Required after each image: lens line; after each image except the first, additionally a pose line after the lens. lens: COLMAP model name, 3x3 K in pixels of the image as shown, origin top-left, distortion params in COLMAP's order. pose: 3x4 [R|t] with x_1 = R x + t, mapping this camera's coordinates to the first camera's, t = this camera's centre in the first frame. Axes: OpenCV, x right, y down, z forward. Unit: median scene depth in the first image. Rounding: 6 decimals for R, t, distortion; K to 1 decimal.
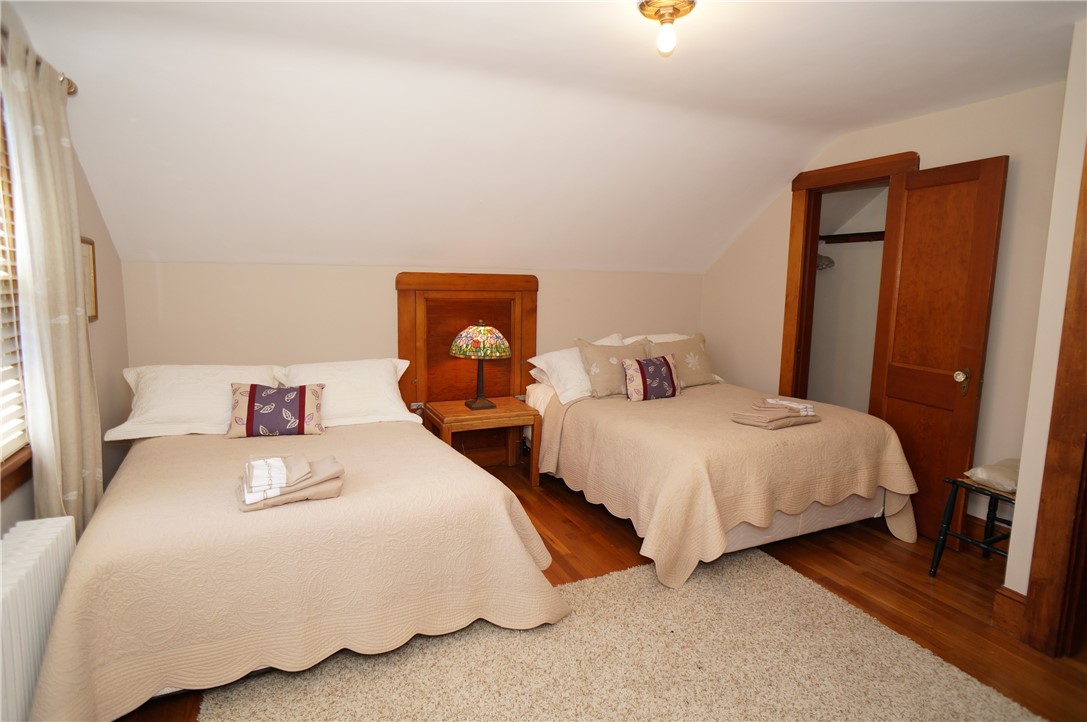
lens RADIAL K [[575.8, 0, 540.8], [0, 575.8, 353.8], [0, 0, 1]] dist [-0.037717, 0.013724]
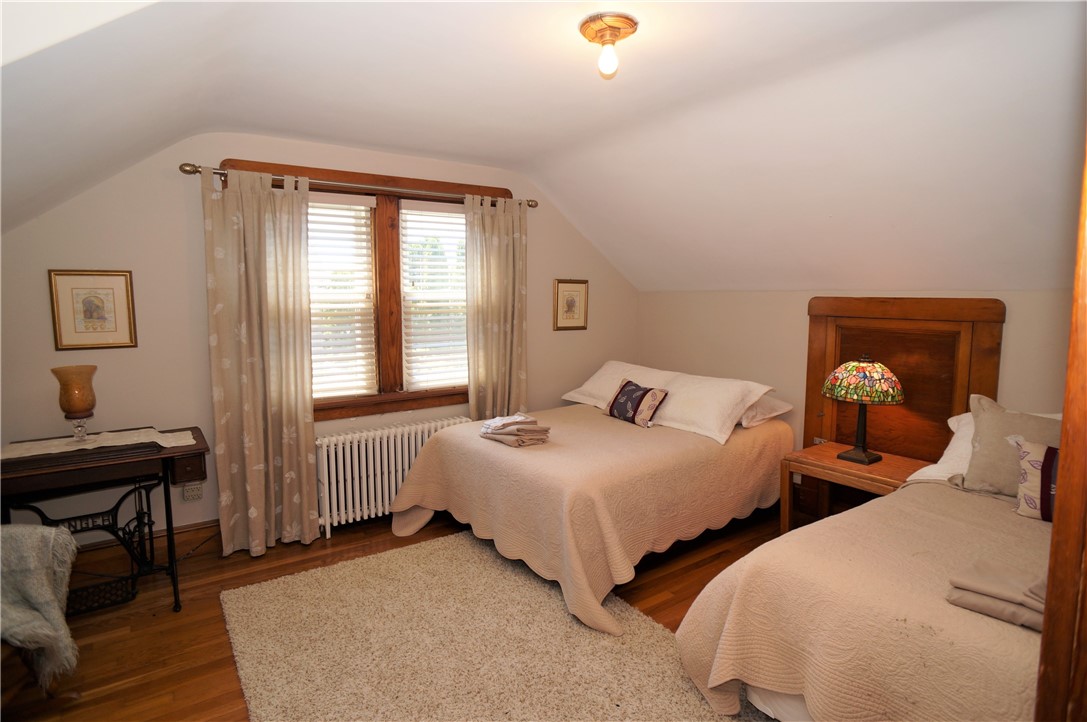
lens RADIAL K [[575.8, 0, 540.8], [0, 575.8, 353.8], [0, 0, 1]] dist [-0.037717, 0.013724]
pose [[0.184315, 0.085724, -0.979122, 0.628995], [-0.120527, 0.990642, 0.064044, -0.058079], [0.975449, 0.106206, 0.192922, 0.405931]]
